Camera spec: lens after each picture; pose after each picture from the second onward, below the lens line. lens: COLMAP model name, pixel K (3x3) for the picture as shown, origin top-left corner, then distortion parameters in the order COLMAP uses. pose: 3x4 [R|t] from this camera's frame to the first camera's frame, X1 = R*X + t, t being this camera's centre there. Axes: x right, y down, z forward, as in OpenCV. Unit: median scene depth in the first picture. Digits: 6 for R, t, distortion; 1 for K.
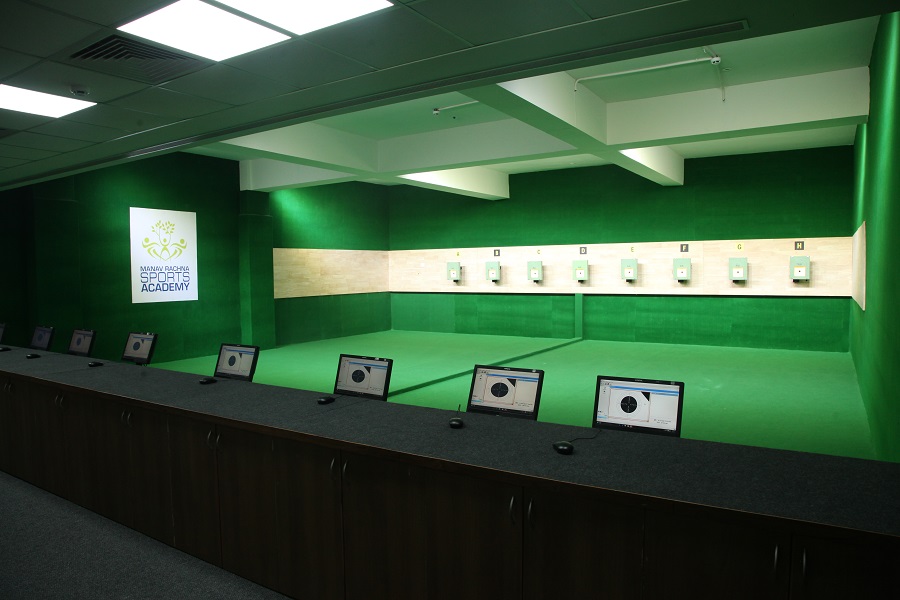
lens RADIAL K [[619.1, 0, 450.0], [0, 619.1, 300.0], [0, 0, 1]] dist [-0.131057, 0.080904]
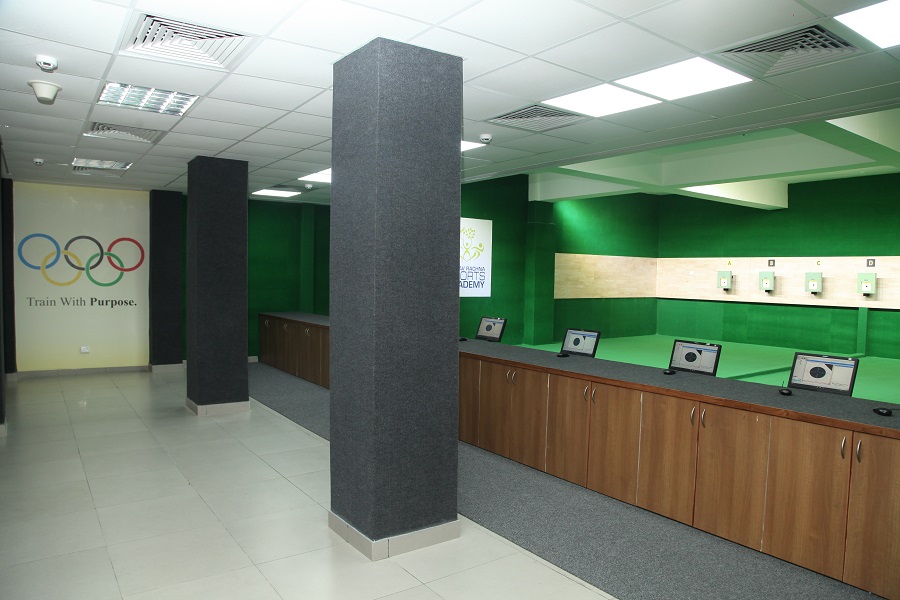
lens RADIAL K [[619.1, 0, 450.0], [0, 619.1, 300.0], [0, 0, 1]] dist [-0.131057, 0.080904]
pose [[0.924316, 0.044429, -0.379032, -0.036363], [-0.047516, 0.998870, 0.001211, 0.007179], [0.378658, 0.016890, 0.925383, -0.094126]]
